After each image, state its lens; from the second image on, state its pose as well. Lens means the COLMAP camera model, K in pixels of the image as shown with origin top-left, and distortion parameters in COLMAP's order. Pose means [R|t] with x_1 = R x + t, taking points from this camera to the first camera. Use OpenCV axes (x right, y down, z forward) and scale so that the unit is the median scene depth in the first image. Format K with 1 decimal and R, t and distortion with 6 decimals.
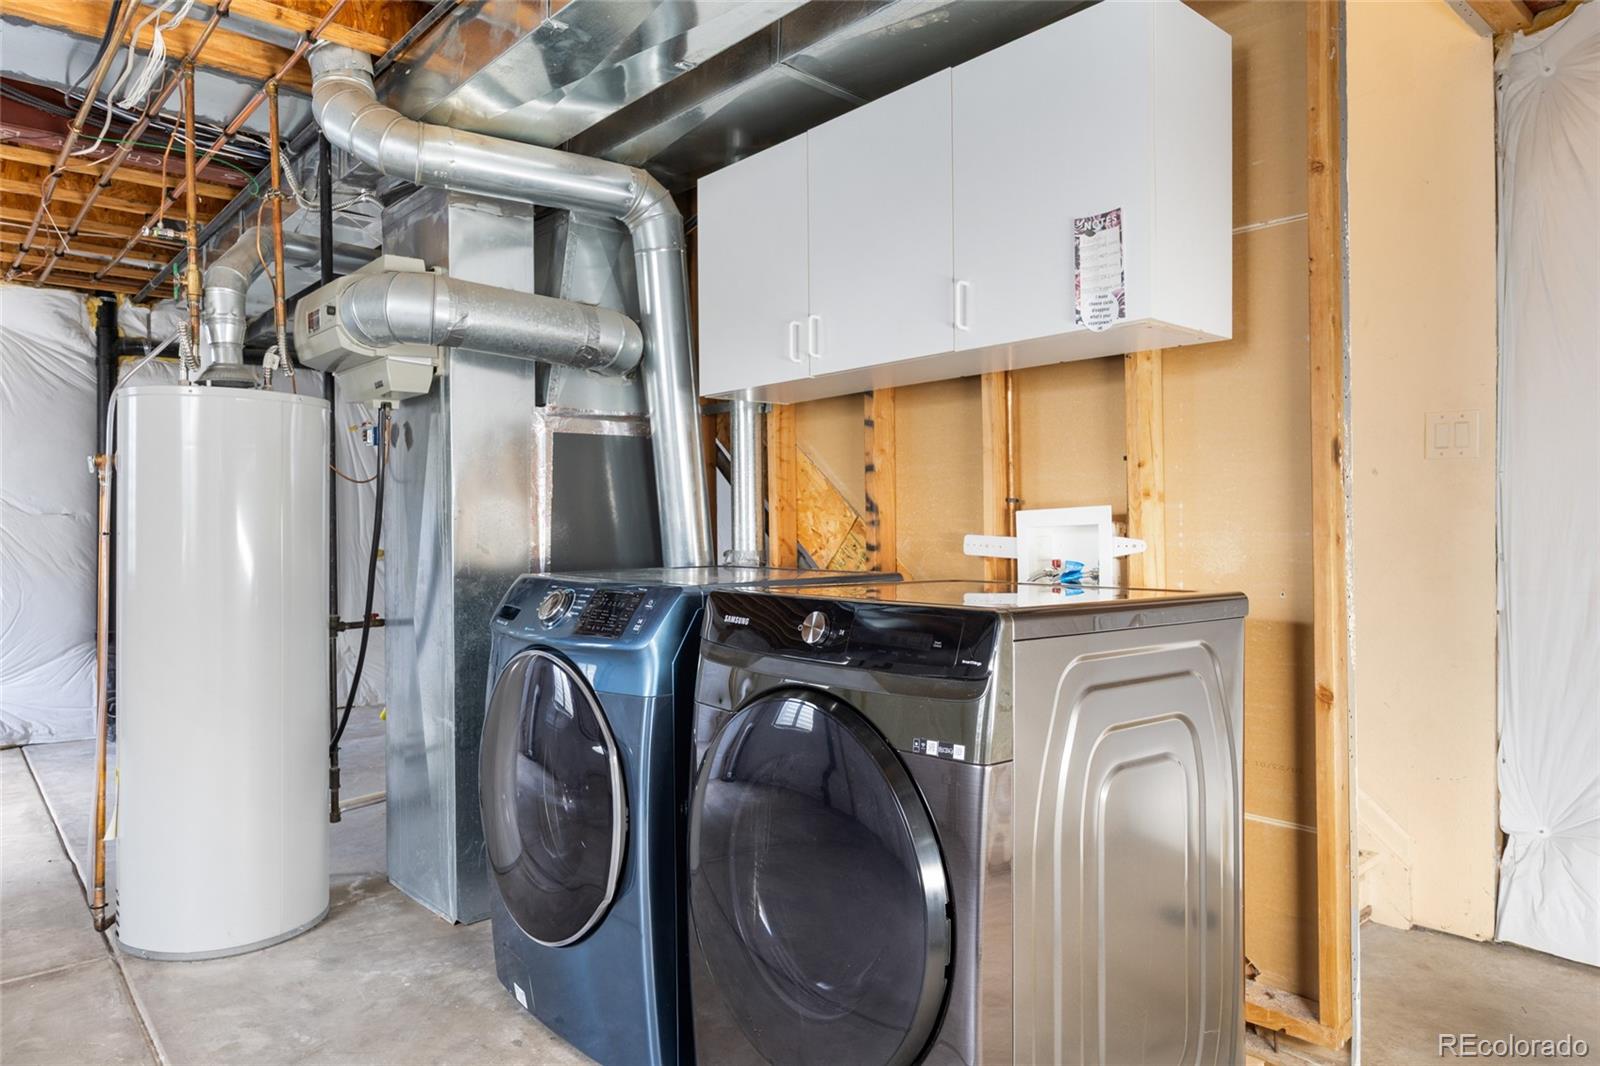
lens RADIAL K [[1040.9, 0, 800.0], [0, 1040.9, 533.0], [0, 0, 1]] dist [-0.006555, 0.002404]
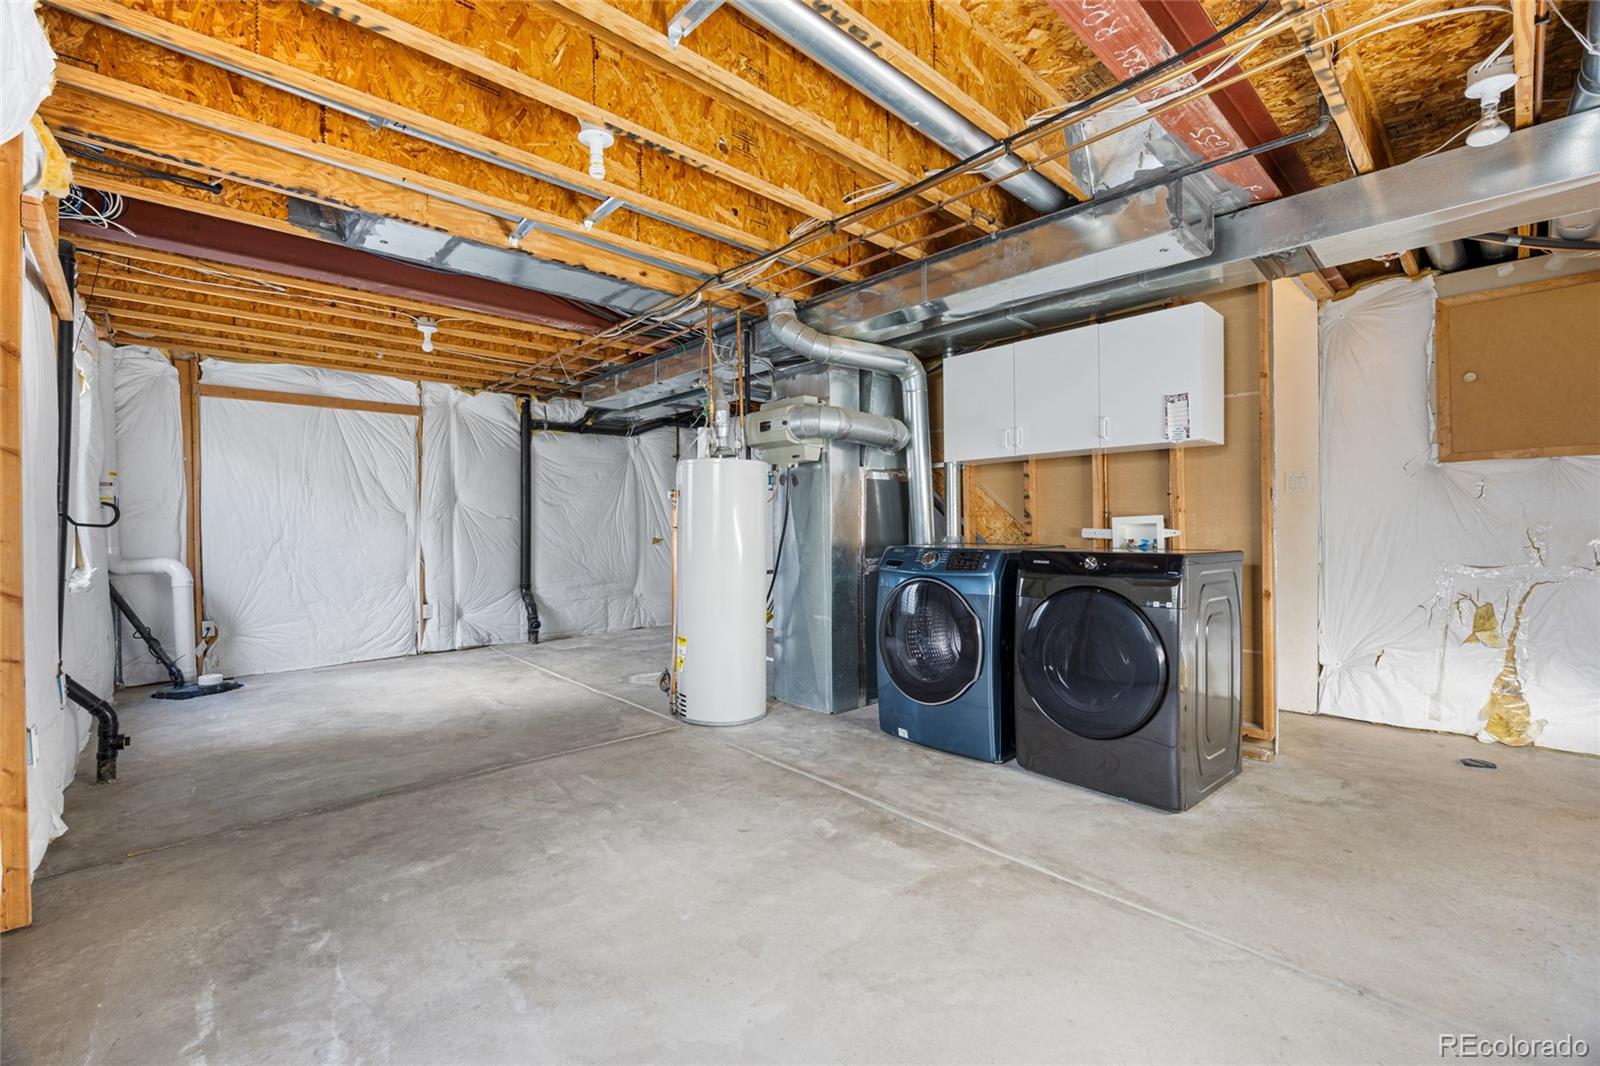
lens RADIAL K [[691.7, 0, 800.0], [0, 691.7, 533.0], [0, 0, 1]] dist [-0.014227, -0.000089]
pose [[0.999757, 0.000367, 0.022056, -0.454806], [-0.000448, 0.999993, 0.003640, 0.006649], [-0.022055, -0.003649, 0.999750, -0.422407]]
